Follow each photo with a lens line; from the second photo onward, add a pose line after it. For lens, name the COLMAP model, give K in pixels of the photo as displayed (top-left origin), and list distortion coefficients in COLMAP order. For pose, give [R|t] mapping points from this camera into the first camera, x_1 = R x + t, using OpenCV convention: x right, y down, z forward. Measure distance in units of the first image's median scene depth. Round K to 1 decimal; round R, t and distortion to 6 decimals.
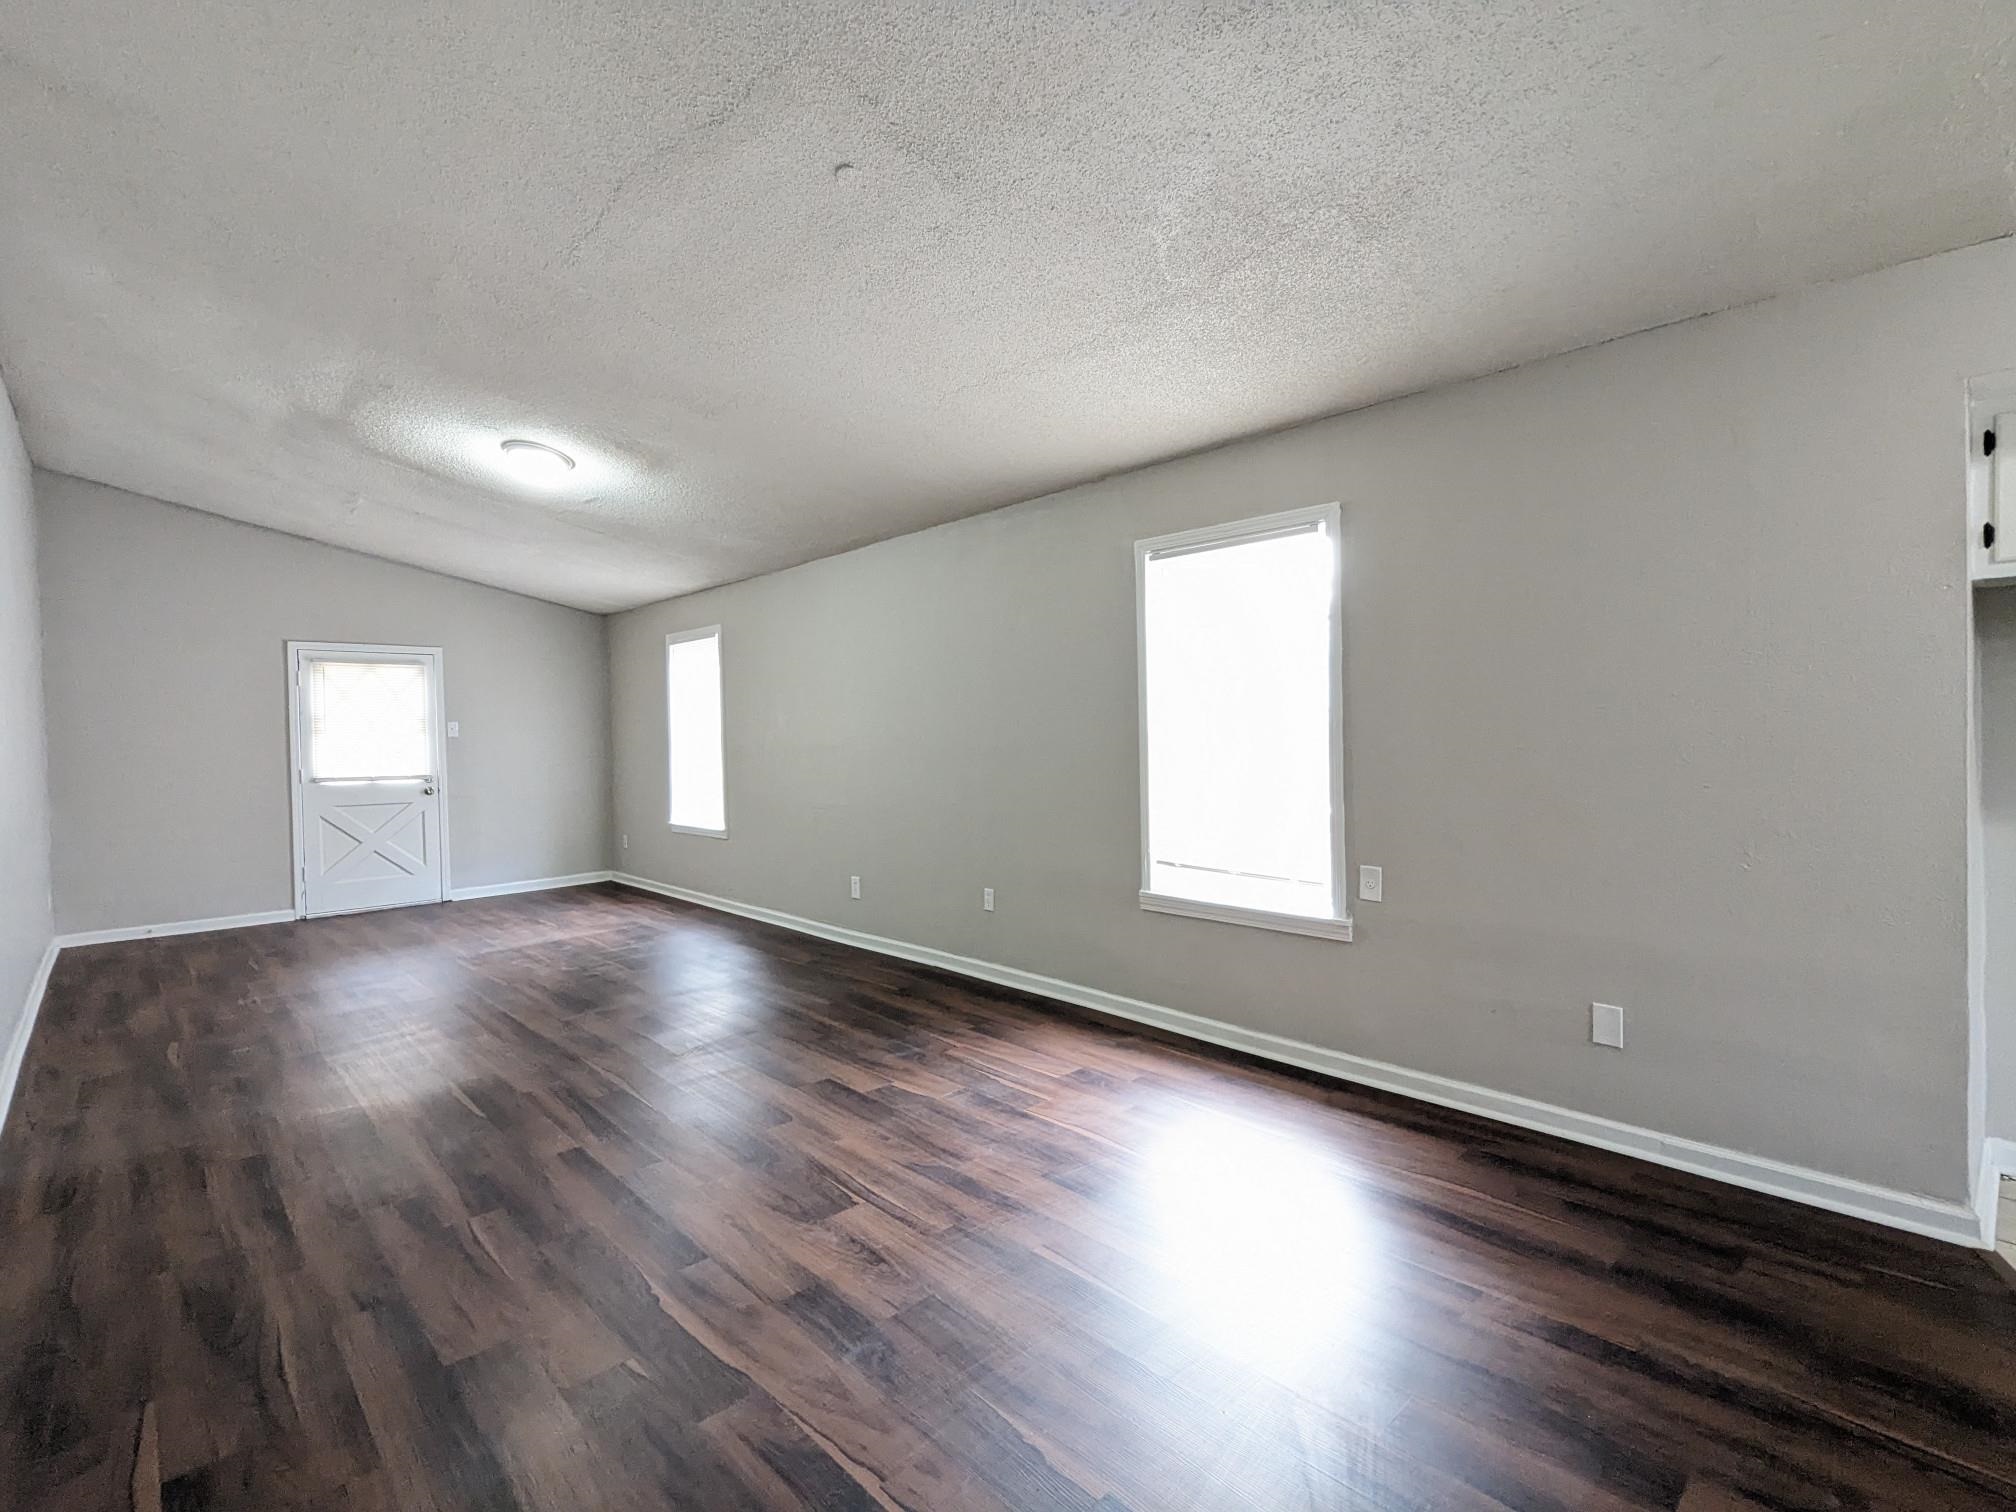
lens RADIAL K [[947.1, 0, 1001.8], [0, 947.1, 744.3], [0, 0, 1]] dist [0.000857, 0.000990]
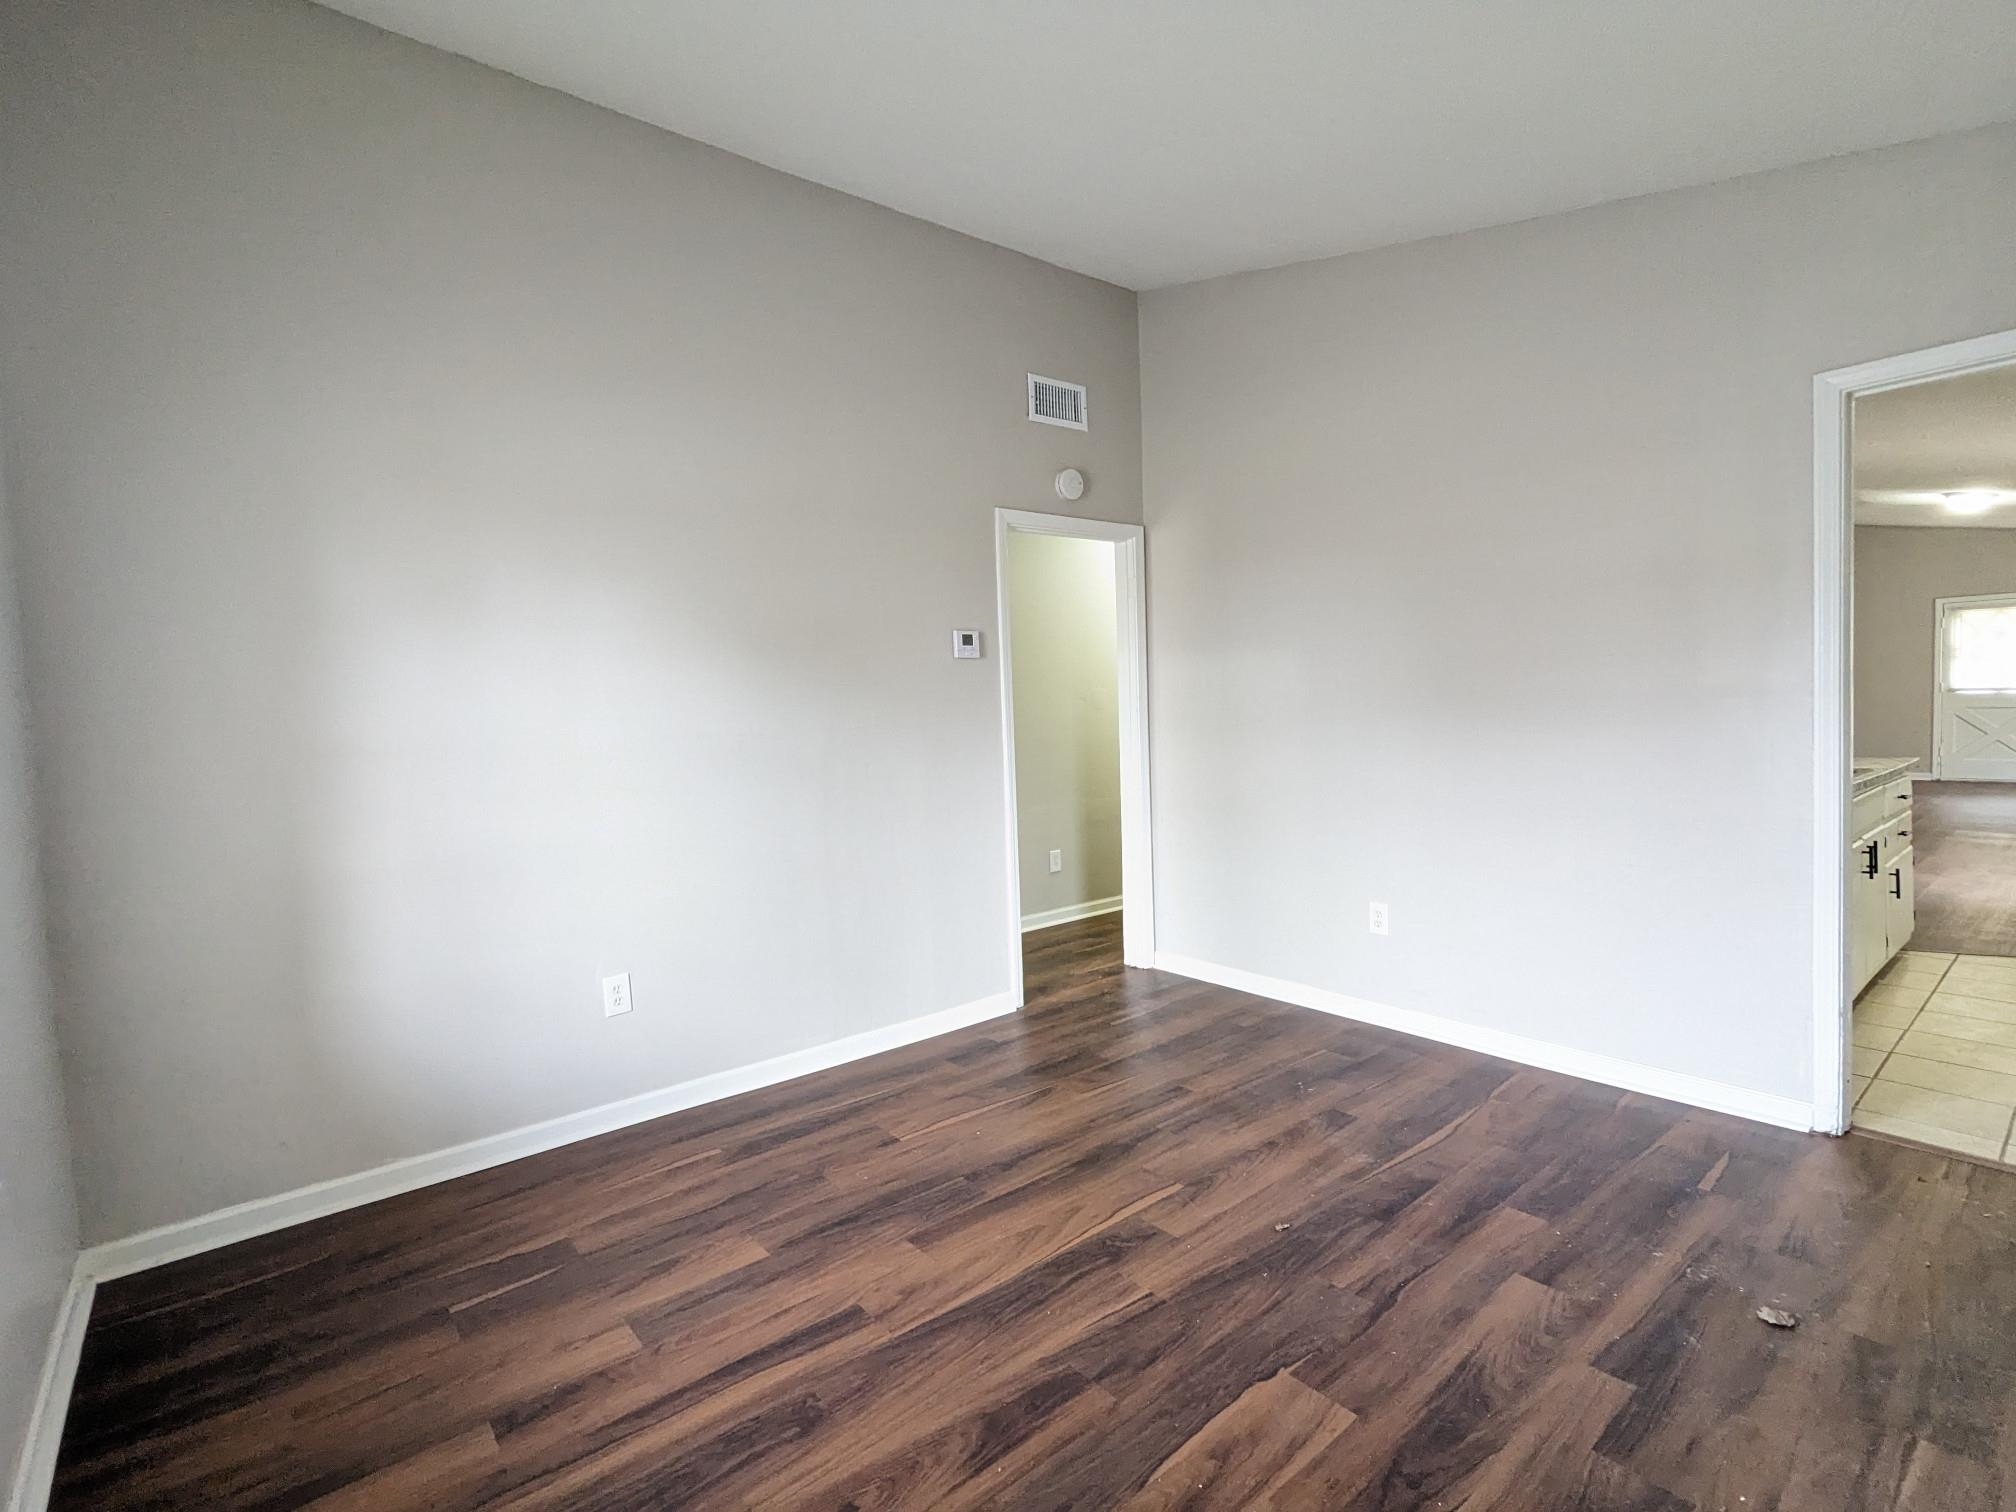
lens RADIAL K [[951.9, 0, 1003.5], [0, 951.9, 745.4], [0, 0, 1]] dist [0.000150, 0.000357]
pose [[-0.067004, 0.069378, -0.995338, 0.886535], [0.023703, 0.997409, 0.067927, -0.012743], [0.997471, -0.019041, -0.068475, -0.398882]]
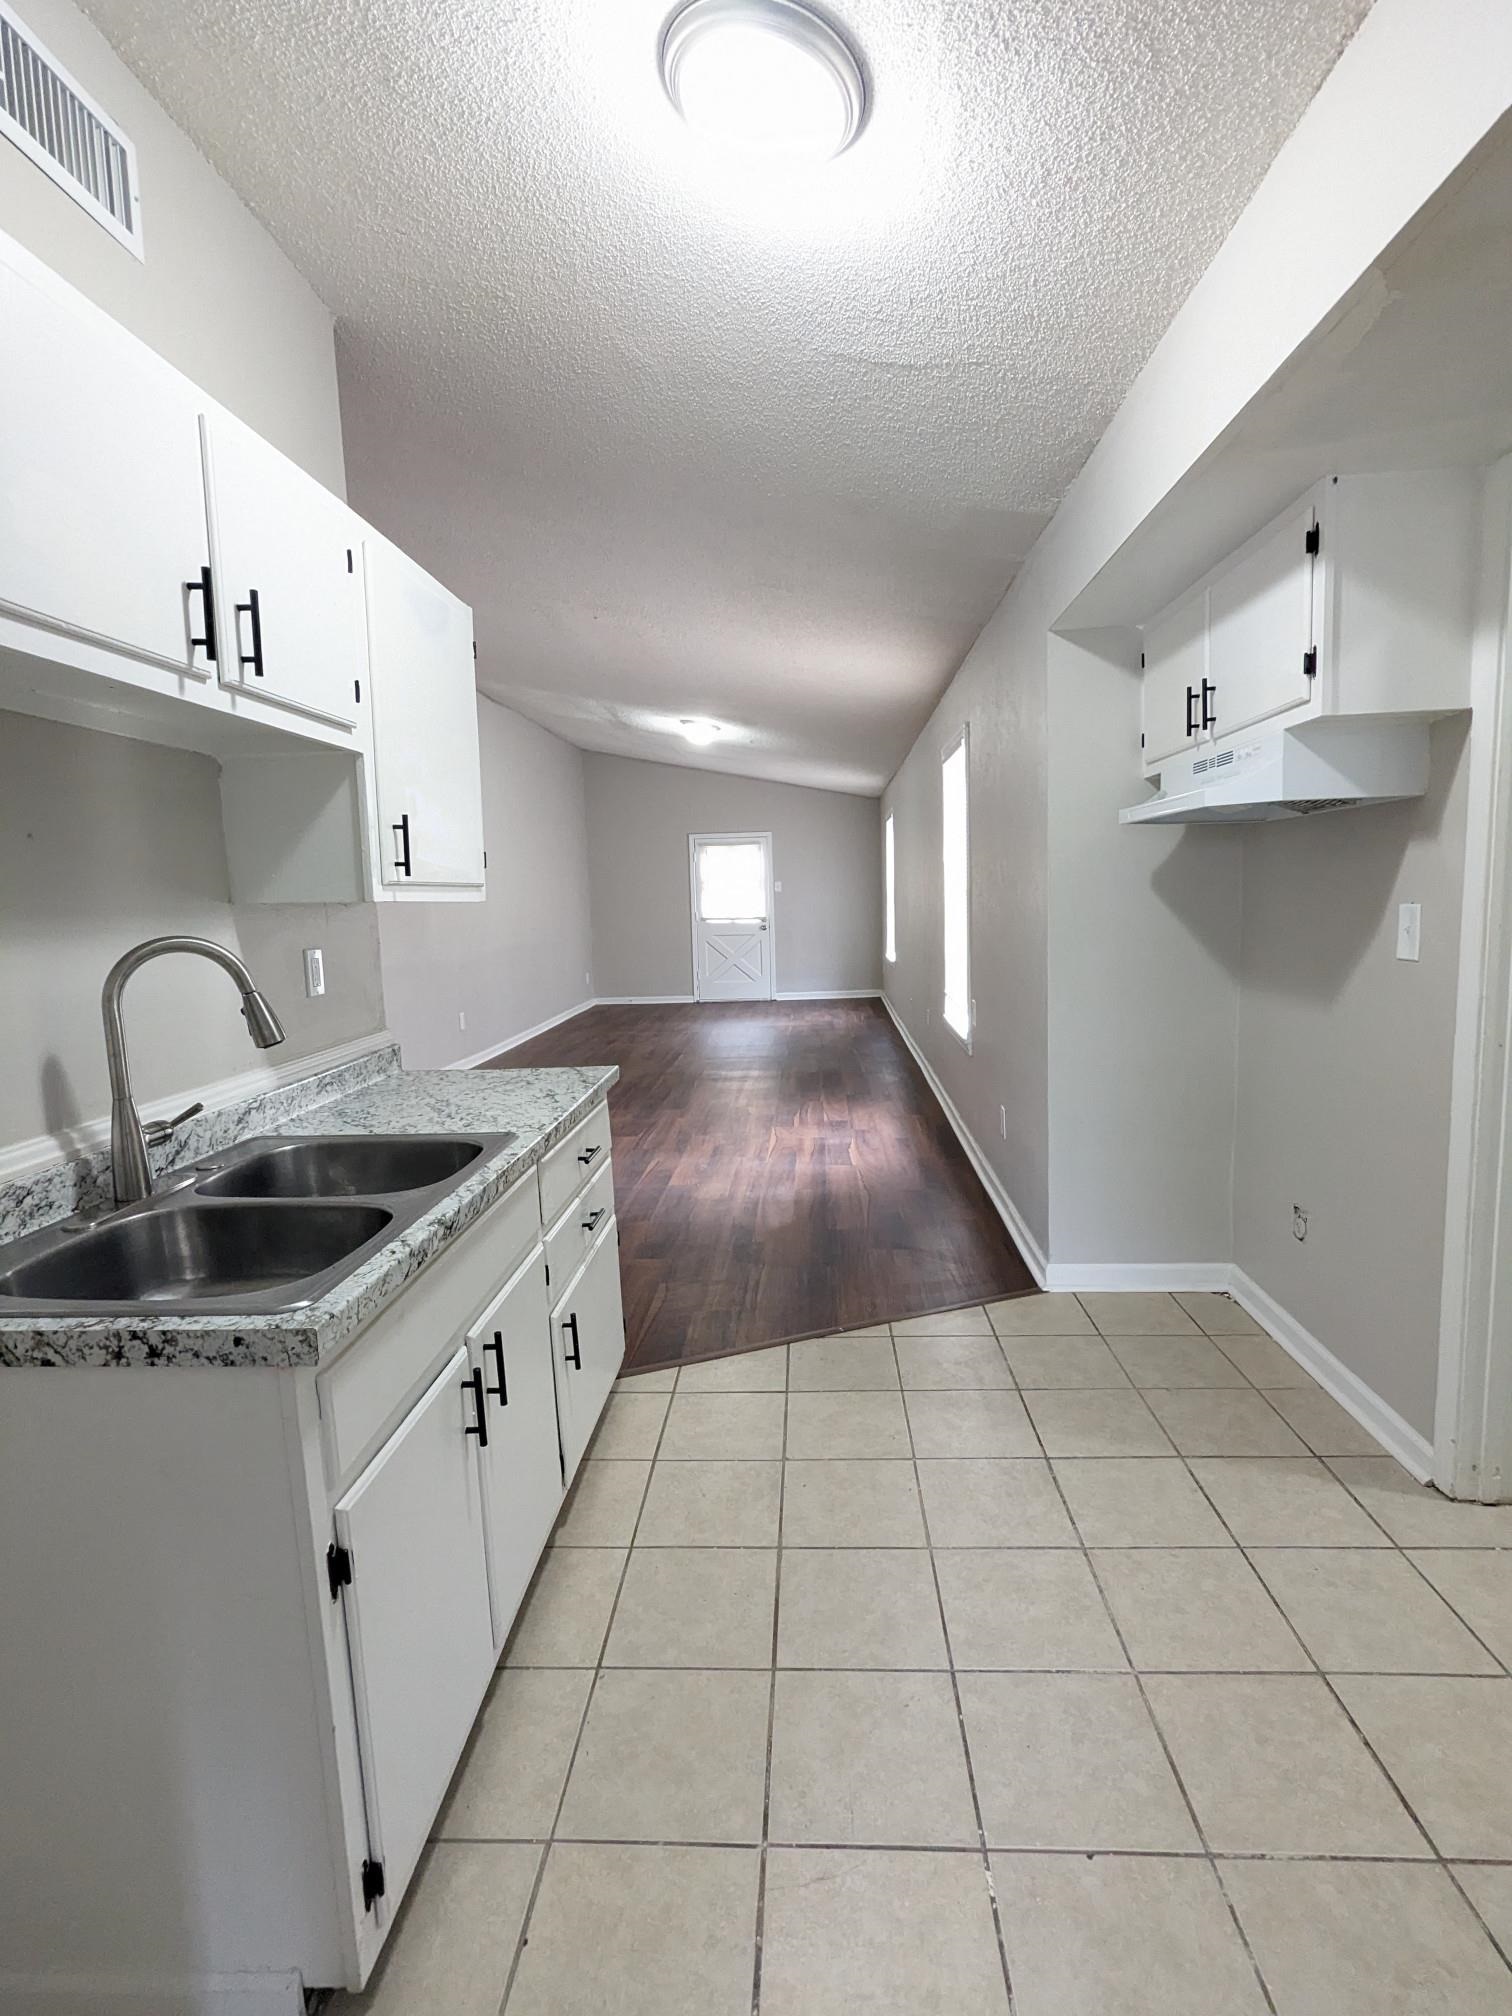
lens RADIAL K [[951.1, 0, 760.7], [0, 951.1, 1006.7], [0, 0, 1]] dist [-0.005350, 0.002589]
pose [[0.688884, 0.086185, -0.719729, 0.543337], [0.006932, 0.992078, 0.125433, -0.017622], [0.724838, -0.091398, 0.682830, -0.066935]]
